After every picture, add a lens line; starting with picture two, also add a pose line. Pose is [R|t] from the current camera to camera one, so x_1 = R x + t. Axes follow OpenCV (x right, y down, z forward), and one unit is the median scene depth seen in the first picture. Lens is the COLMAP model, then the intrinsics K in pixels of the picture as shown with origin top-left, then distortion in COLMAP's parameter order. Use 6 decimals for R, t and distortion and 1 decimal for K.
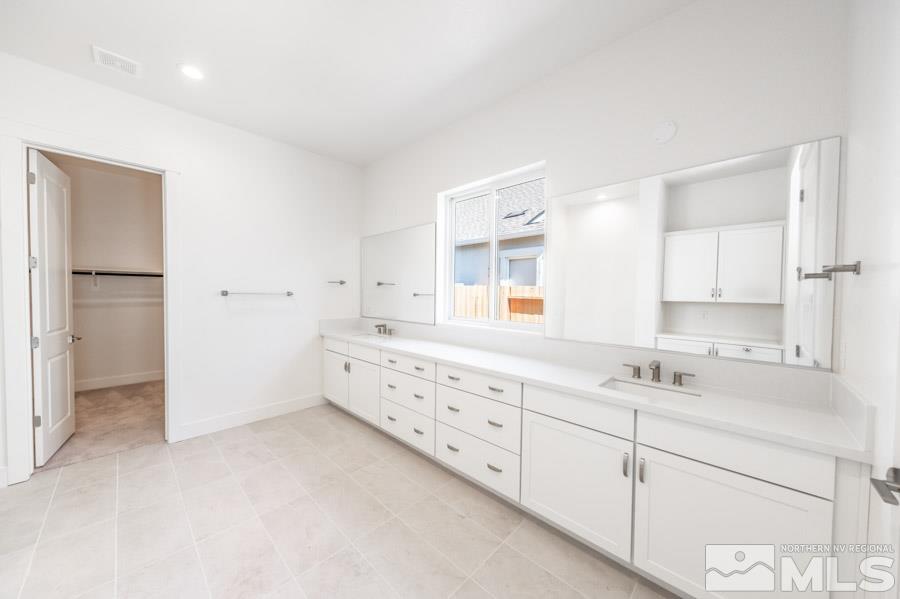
lens RADIAL K [[310.6, 0, 437.0], [0, 310.6, 298.2], [0, 0, 1]] dist [0.005803, -0.001384]
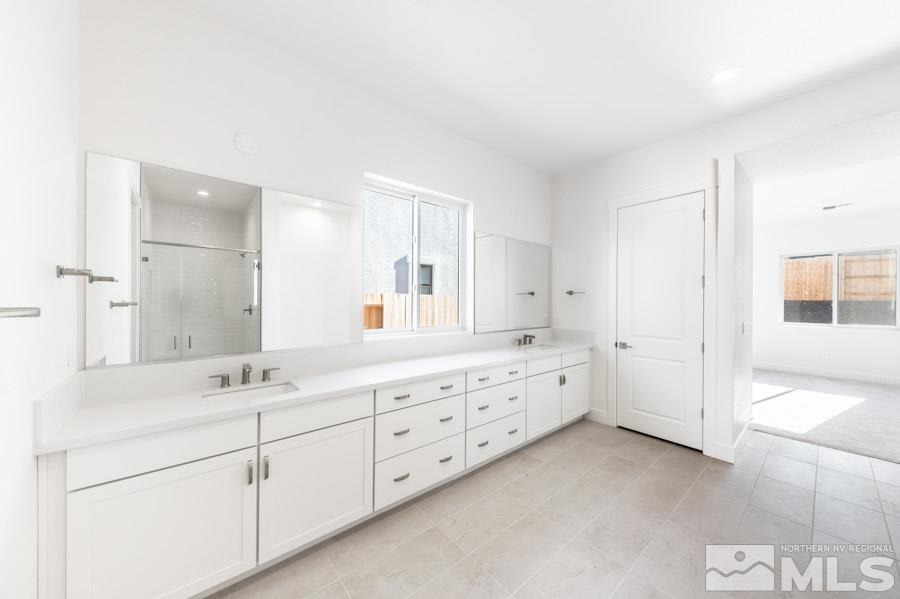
lens RADIAL K [[310.6, 0, 436.0], [0, 310.6, 303.9], [0, 0, 1]] dist [0.005803, -0.001384]
pose [[0.117459, -0.019611, 0.992884, -0.851946], [0.015925, 0.999714, 0.017862, -0.024633], [-0.992950, 0.013714, 0.117737, 0.841754]]
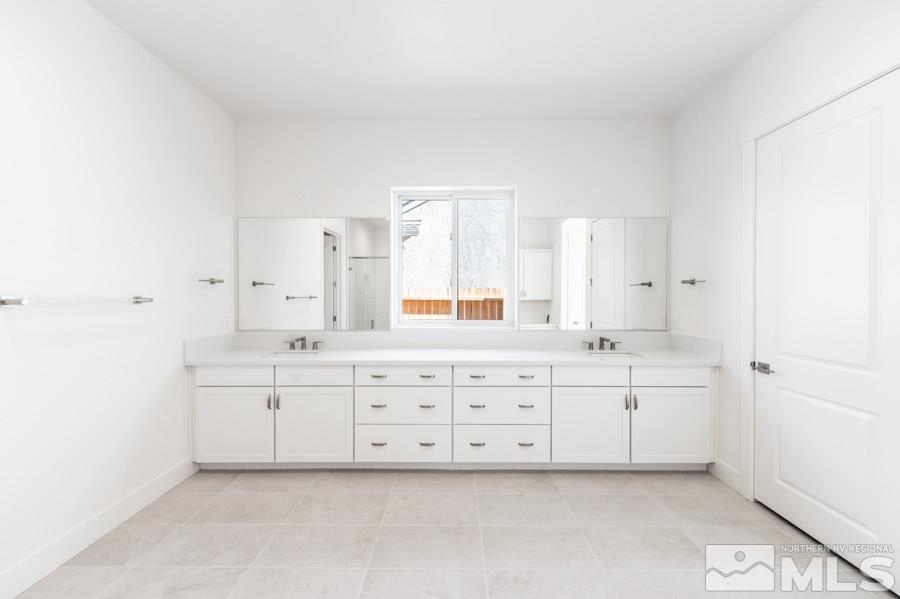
lens RADIAL K [[310.6, 0, 451.3], [0, 310.6, 298.3], [0, 0, 1]] dist [0.005803, -0.001384]
pose [[0.717660, -0.017403, 0.696176, -0.594835], [0.020169, 0.999788, 0.004202, -0.009689], [-0.696101, 0.011025, 0.717859, 0.252840]]
